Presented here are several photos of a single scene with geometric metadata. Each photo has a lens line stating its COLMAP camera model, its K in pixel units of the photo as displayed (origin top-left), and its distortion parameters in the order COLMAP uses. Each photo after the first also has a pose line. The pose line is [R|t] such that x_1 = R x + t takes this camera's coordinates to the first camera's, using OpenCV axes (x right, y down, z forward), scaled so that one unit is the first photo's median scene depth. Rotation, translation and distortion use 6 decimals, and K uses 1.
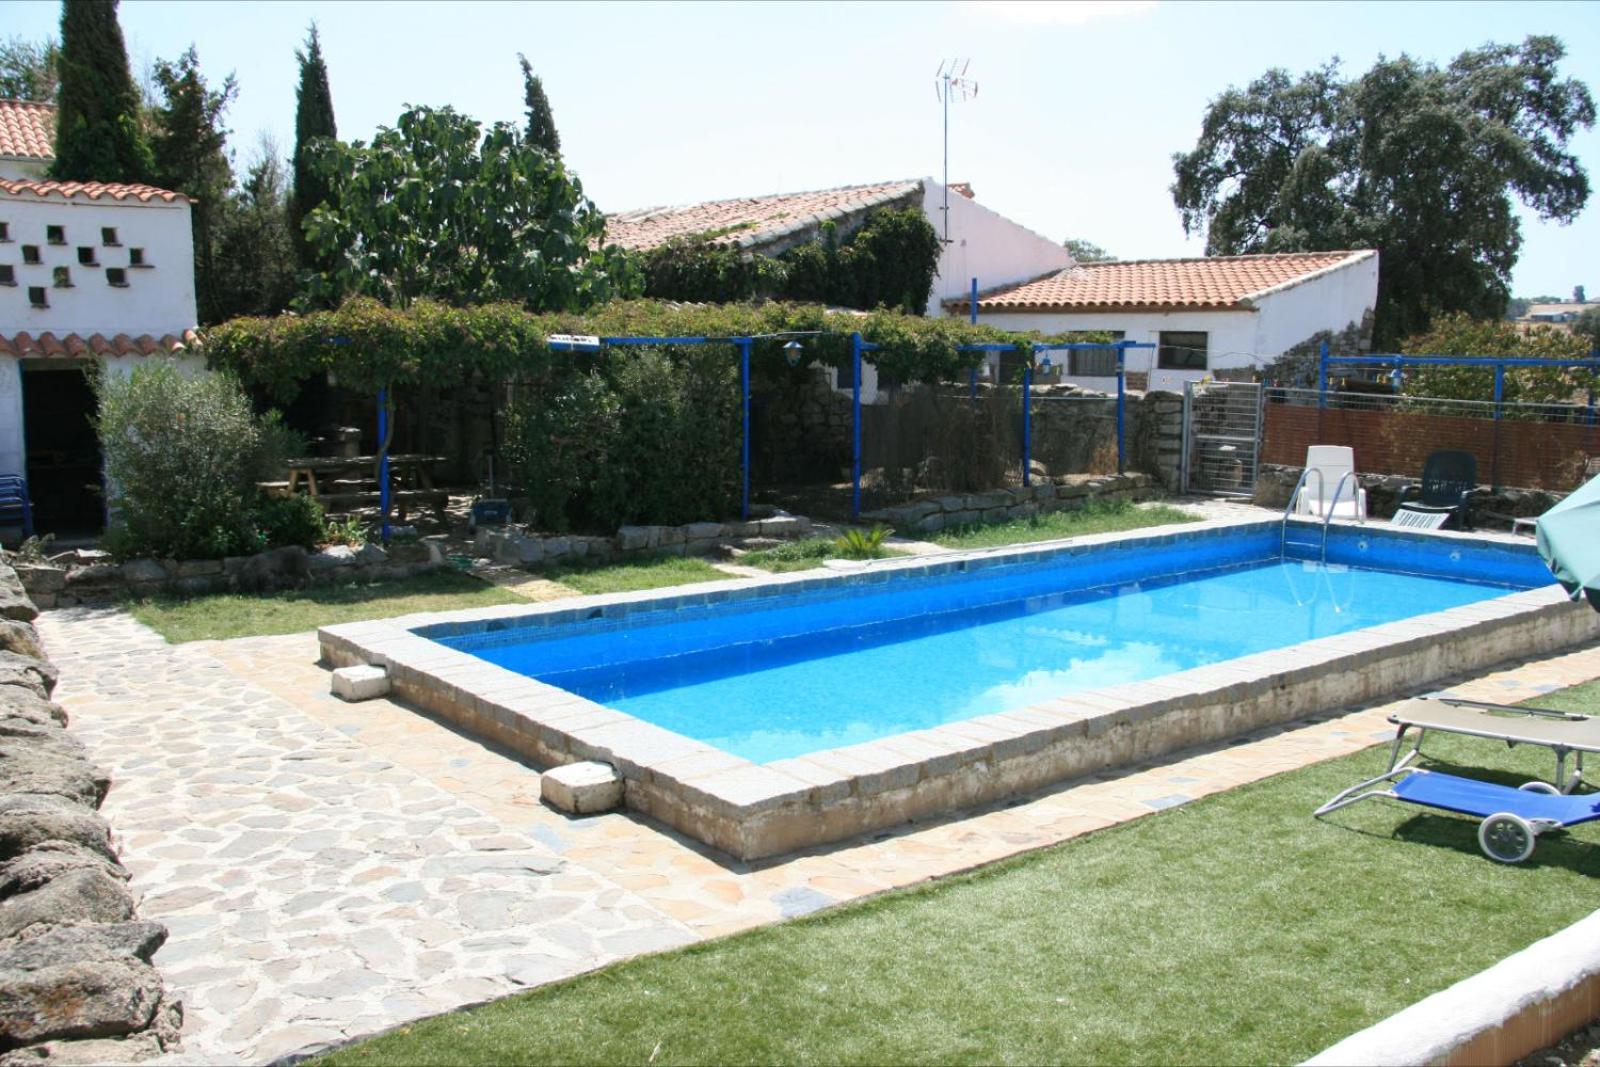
lens RADIAL K [[1467.0, 0, 796.2], [0, 1467.0, 556.9], [0, 0, 1]] dist [-0.123719, 0.198250]
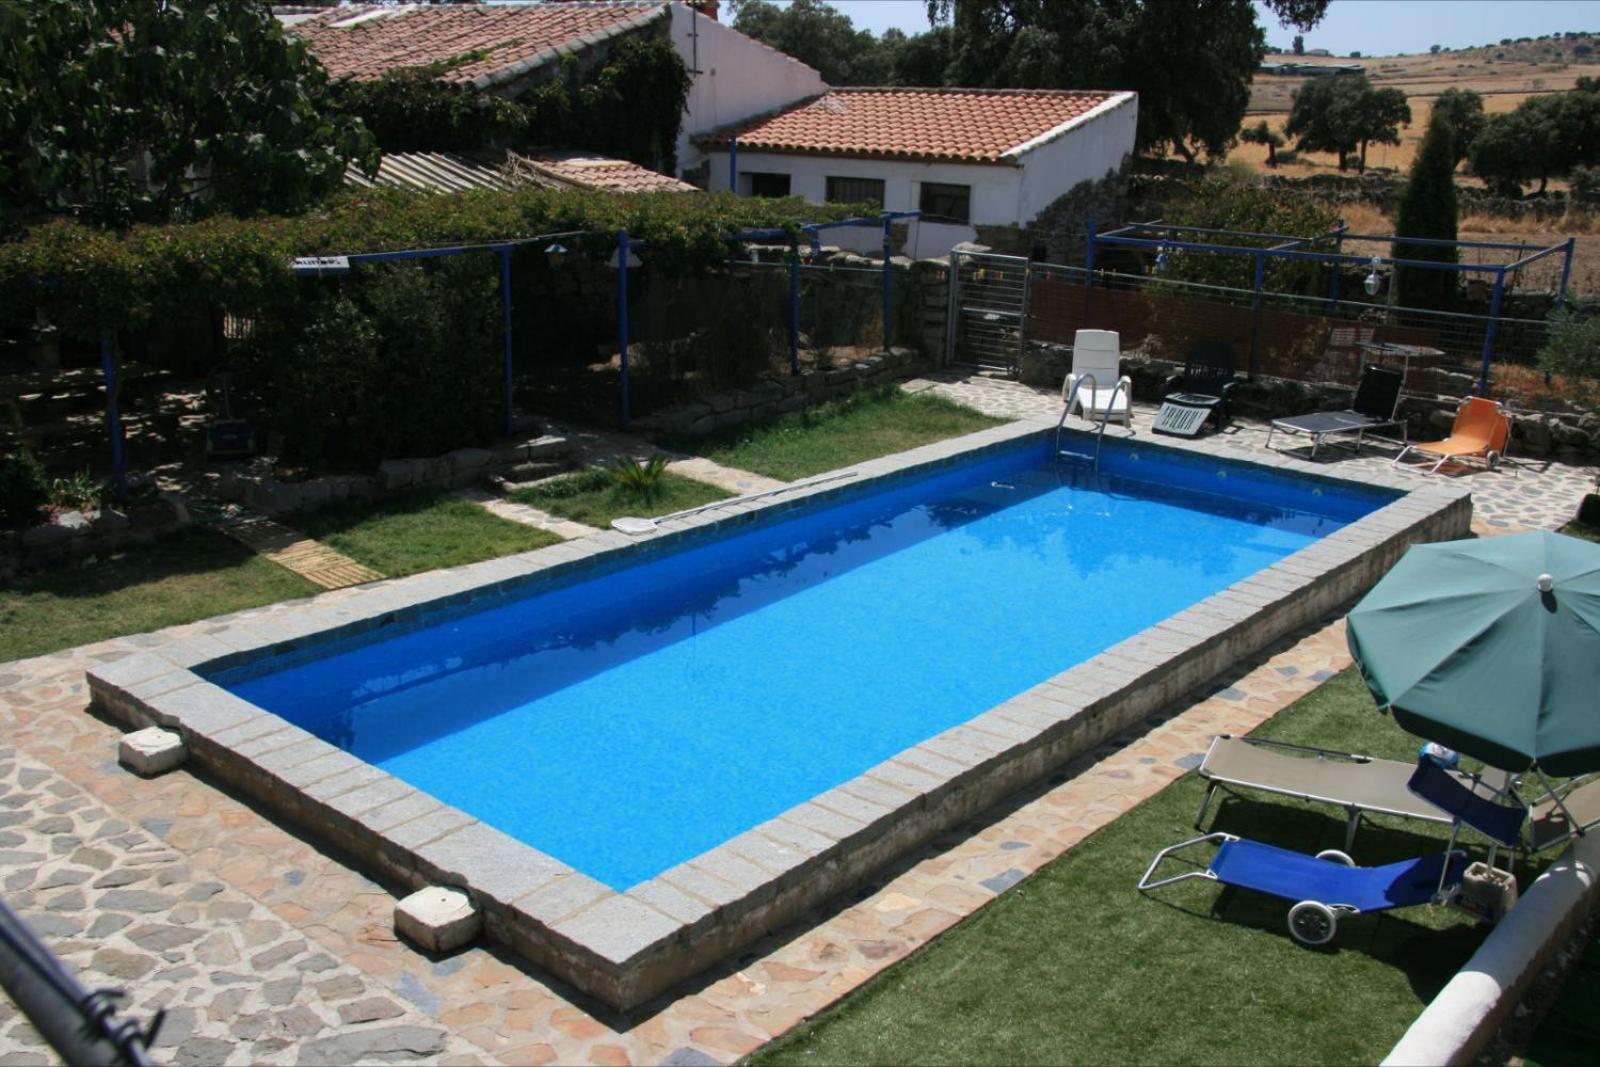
lens RADIAL K [[1532.7, 0, 803.0], [0, 1532.7, 560.0], [0, 0, 1]] dist [-0.107161, 0.214404]
pose [[0.981335, -0.036572, 0.188797, -0.042524], [0.005671, 0.986826, 0.161686, -0.116688], [-0.192223, -0.157598, 0.968614, -0.002142]]
